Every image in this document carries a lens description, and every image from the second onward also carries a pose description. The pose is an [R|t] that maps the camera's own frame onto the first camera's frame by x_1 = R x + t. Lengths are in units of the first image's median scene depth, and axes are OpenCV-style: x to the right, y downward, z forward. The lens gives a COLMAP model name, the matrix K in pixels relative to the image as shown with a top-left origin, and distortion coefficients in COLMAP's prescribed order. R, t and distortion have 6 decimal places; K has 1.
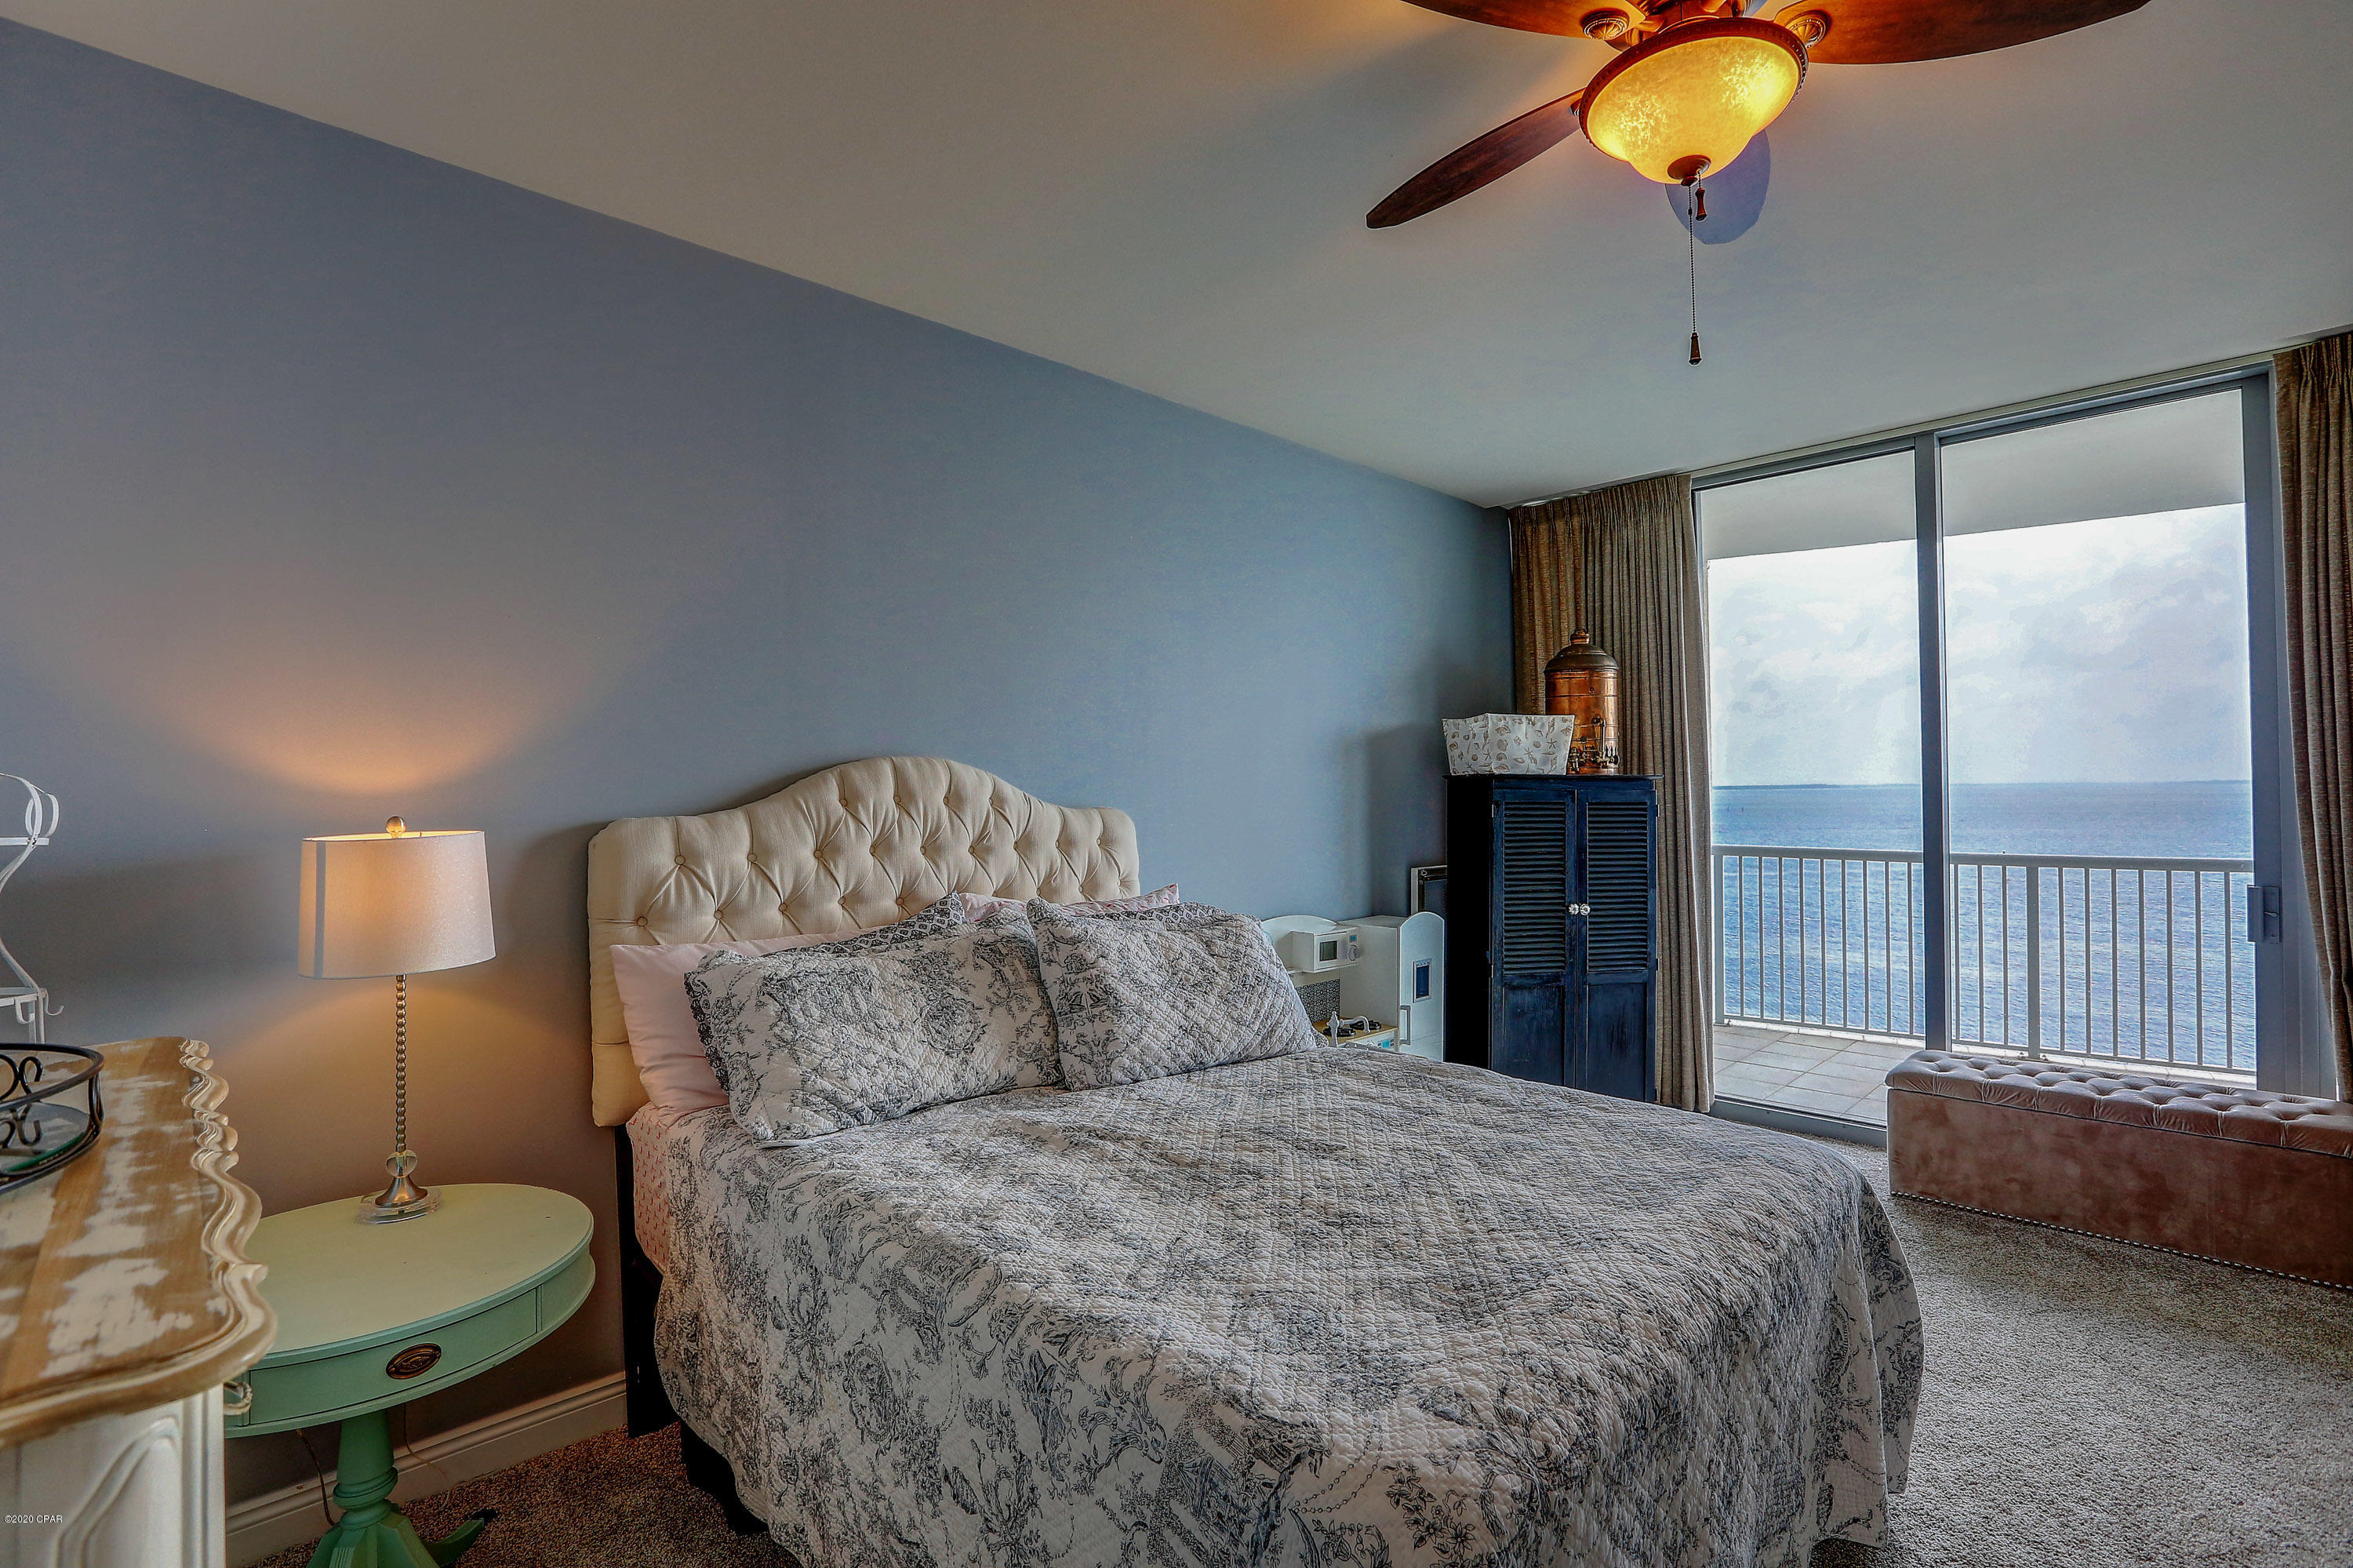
lens RADIAL K [[1083.7, 0, 1187.3], [0, 1083.7, 781.1], [0, 0, 1]] dist [-0.033727, 0.006001]
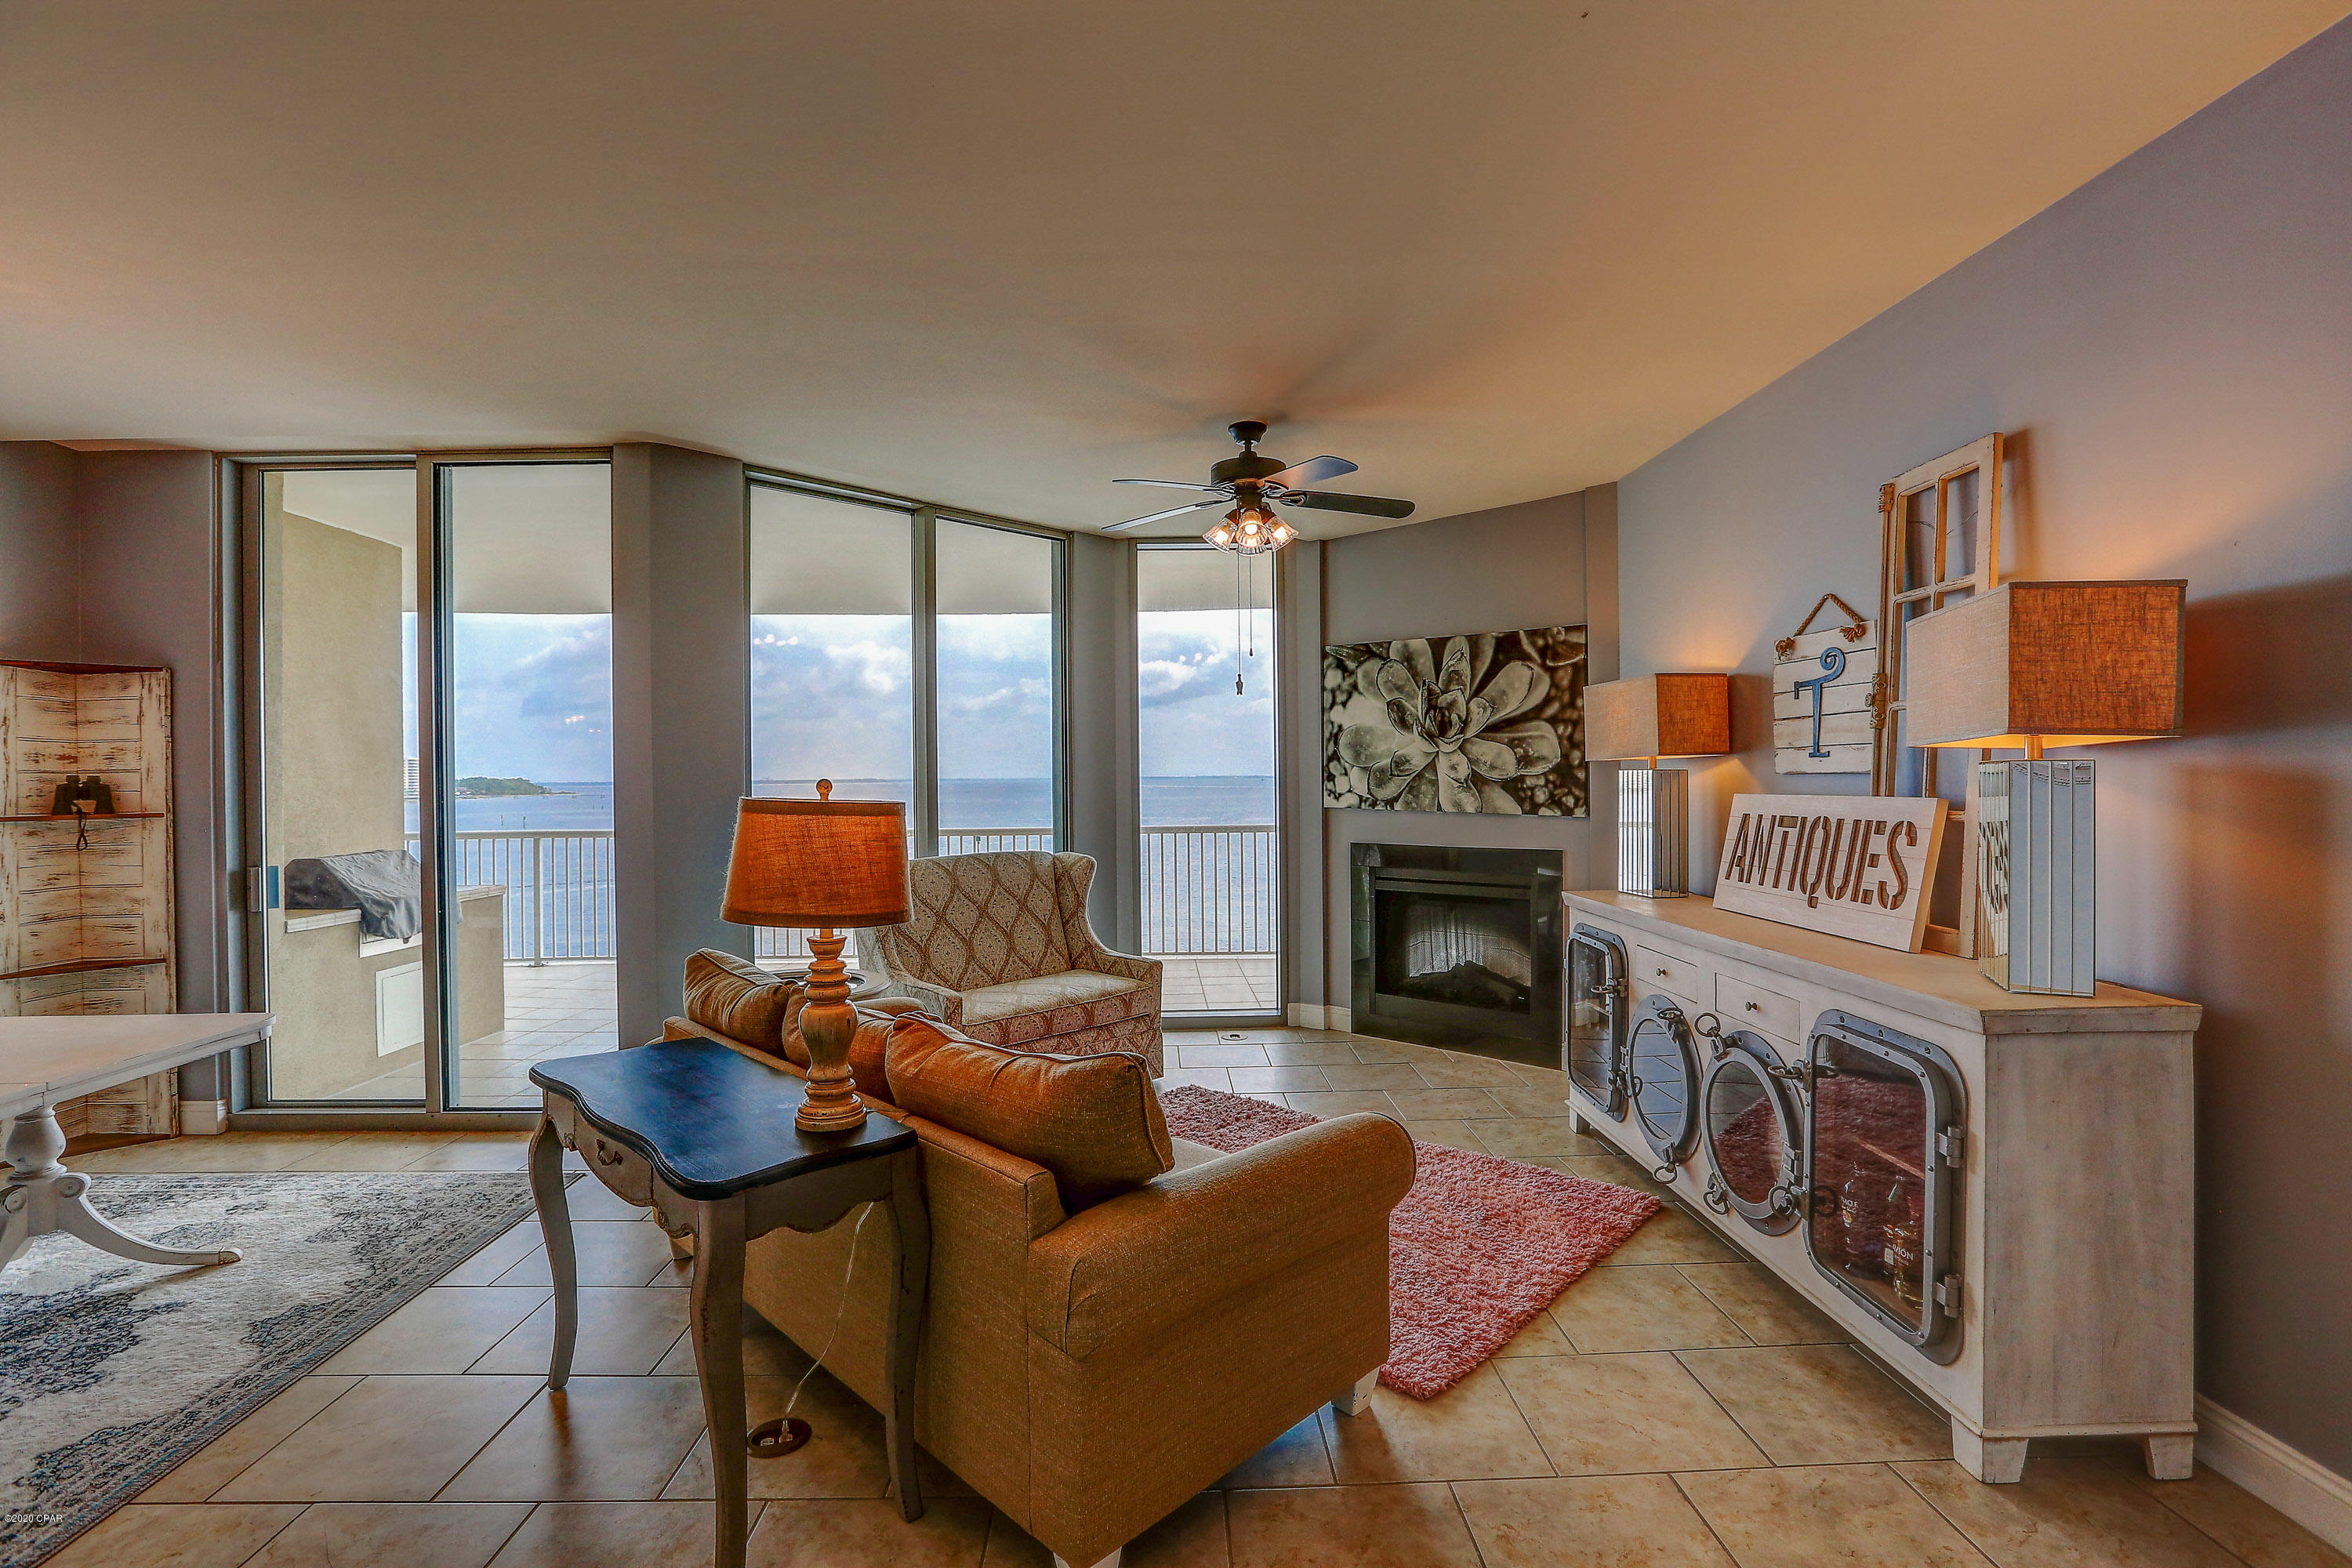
lens RADIAL K [[1083.2, 0, 1200.6], [0, 1083.2, 771.9], [0, 0, 1]] dist [-0.033727, 0.006001]
pose [[0.668375, 0.003748, 0.743815, -0.174506], [-0.006810, 0.999976, 0.001080, -0.002715], [-0.743793, -0.005787, 0.668385, 0.026231]]
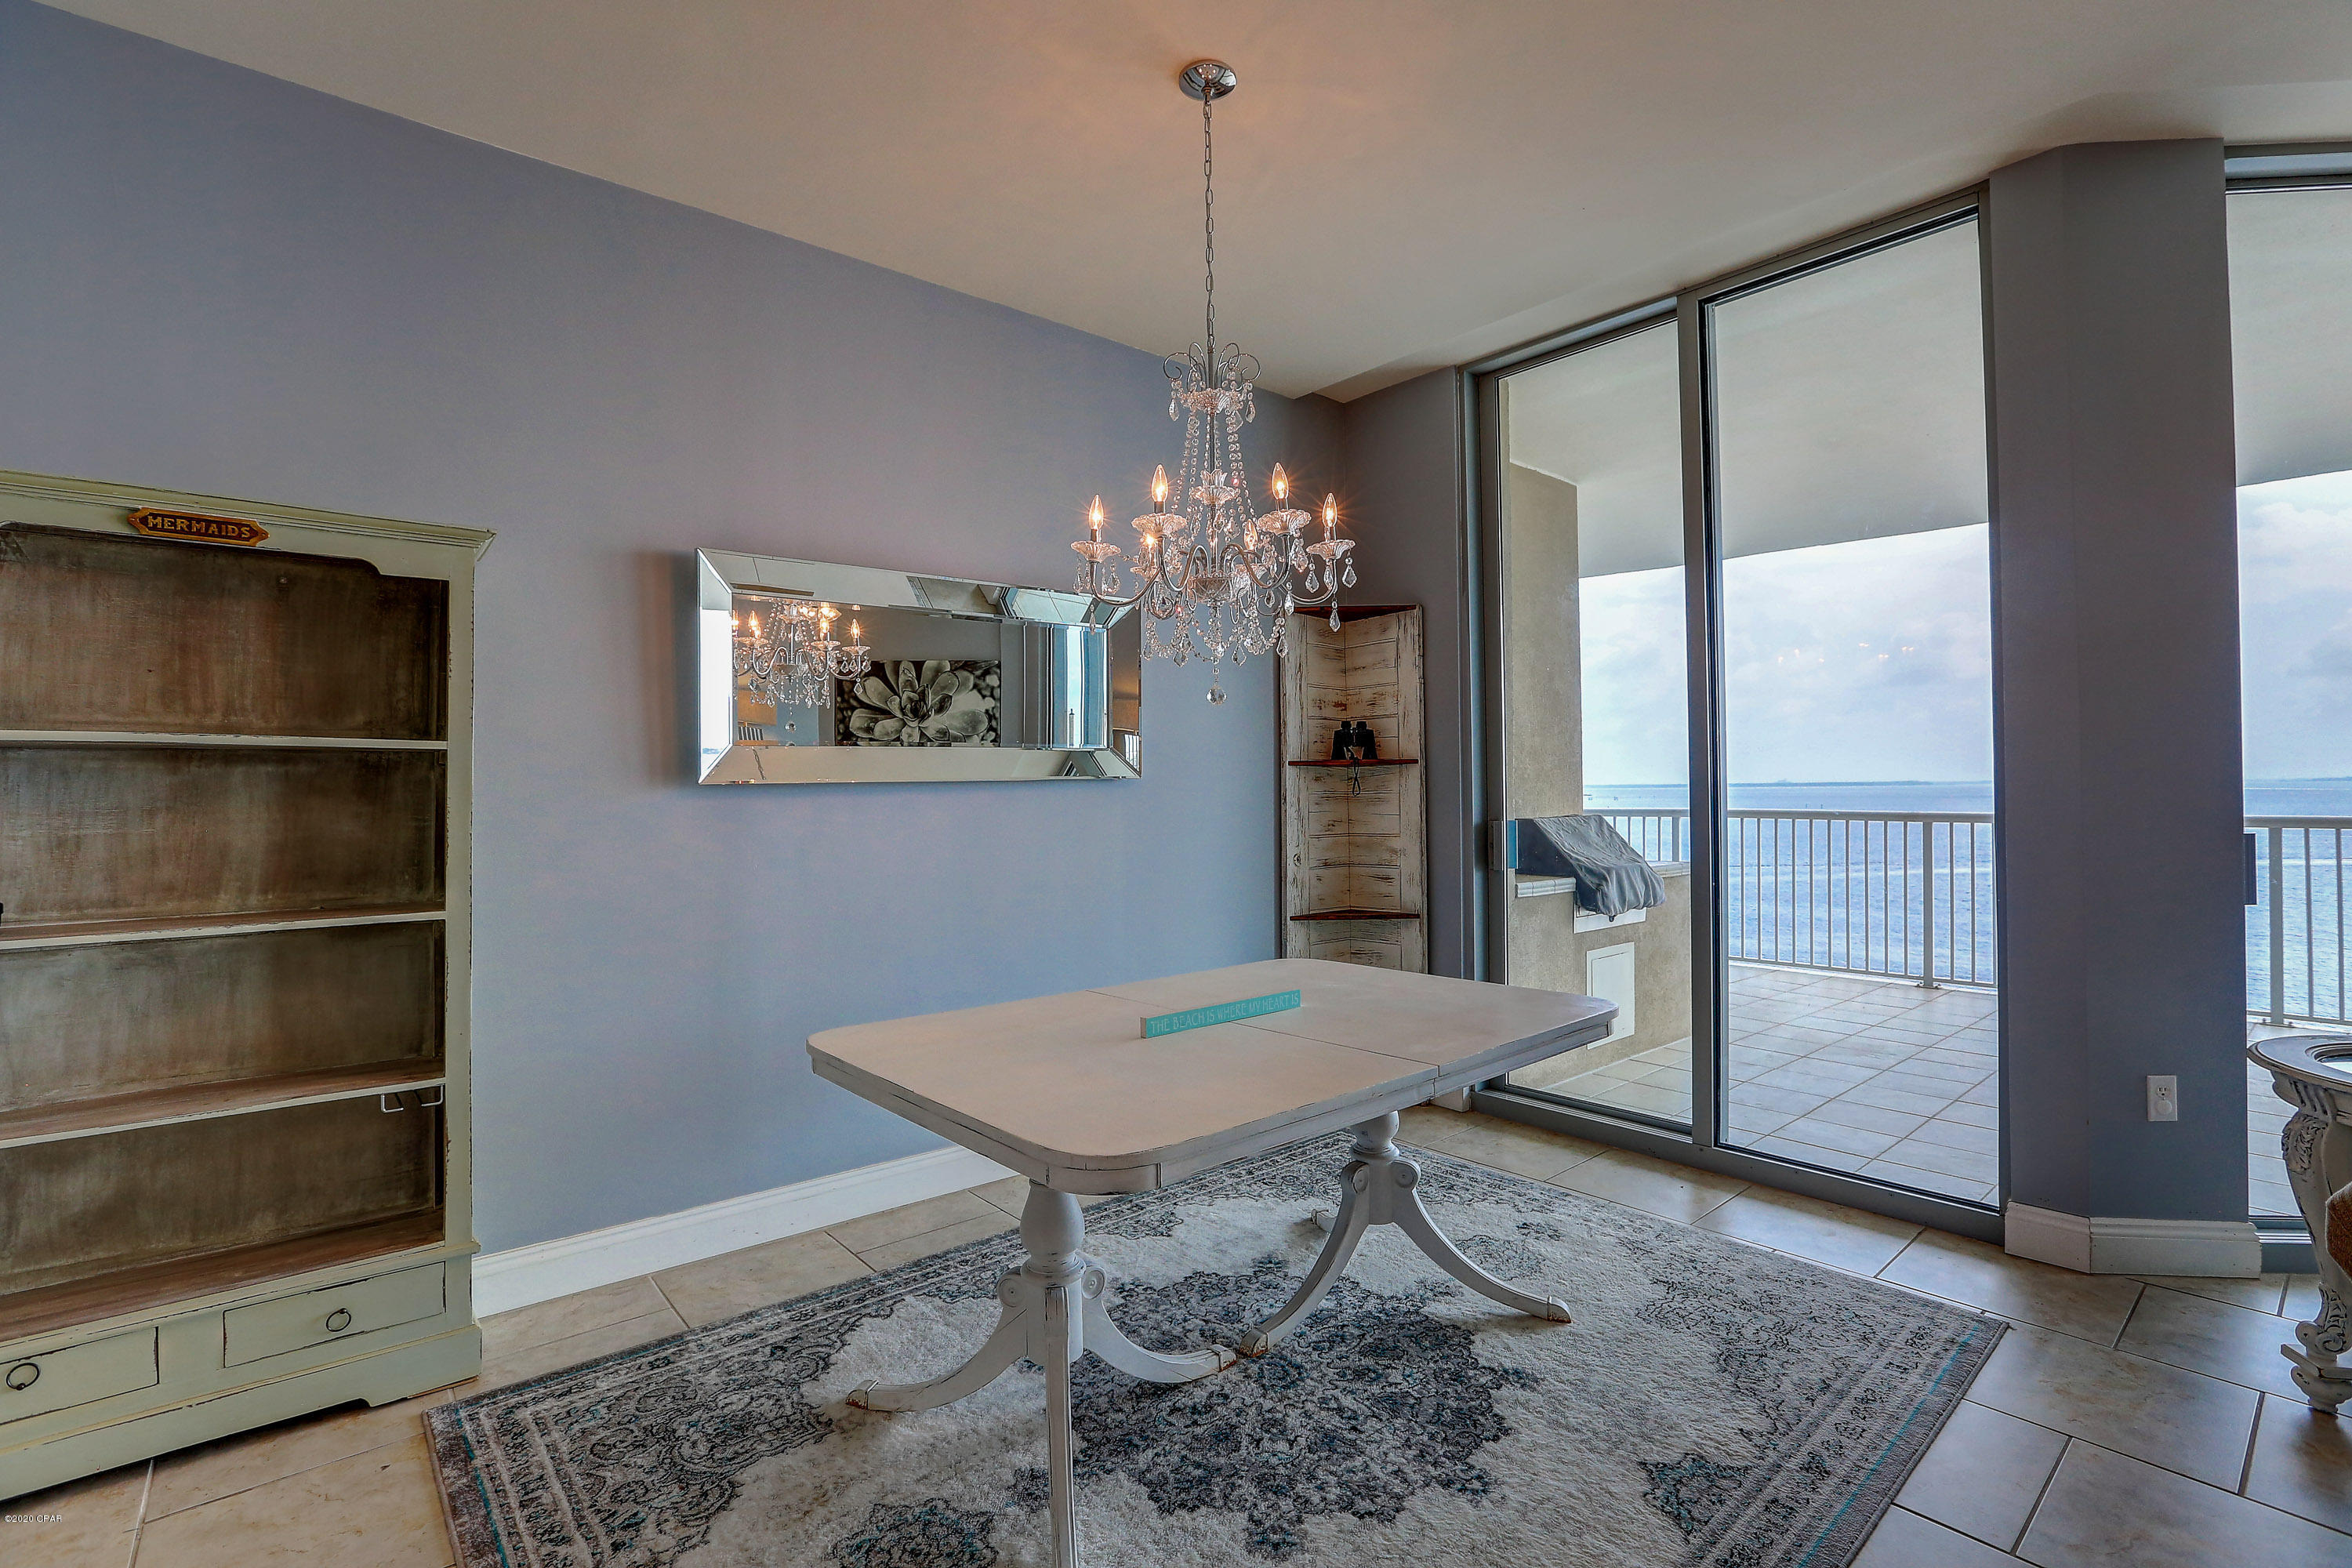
lens RADIAL K [[1083.2, 0, 1170.1], [0, 1083.2, 783.2], [0, 0, 1]] dist [-0.033727, 0.006001]
pose [[0.998606, 0.000782, -0.052782, -0.204951], [-0.000058, 0.999906, 0.013731, 0.017025], [0.052788, -0.013709, 0.998512, 0.179267]]
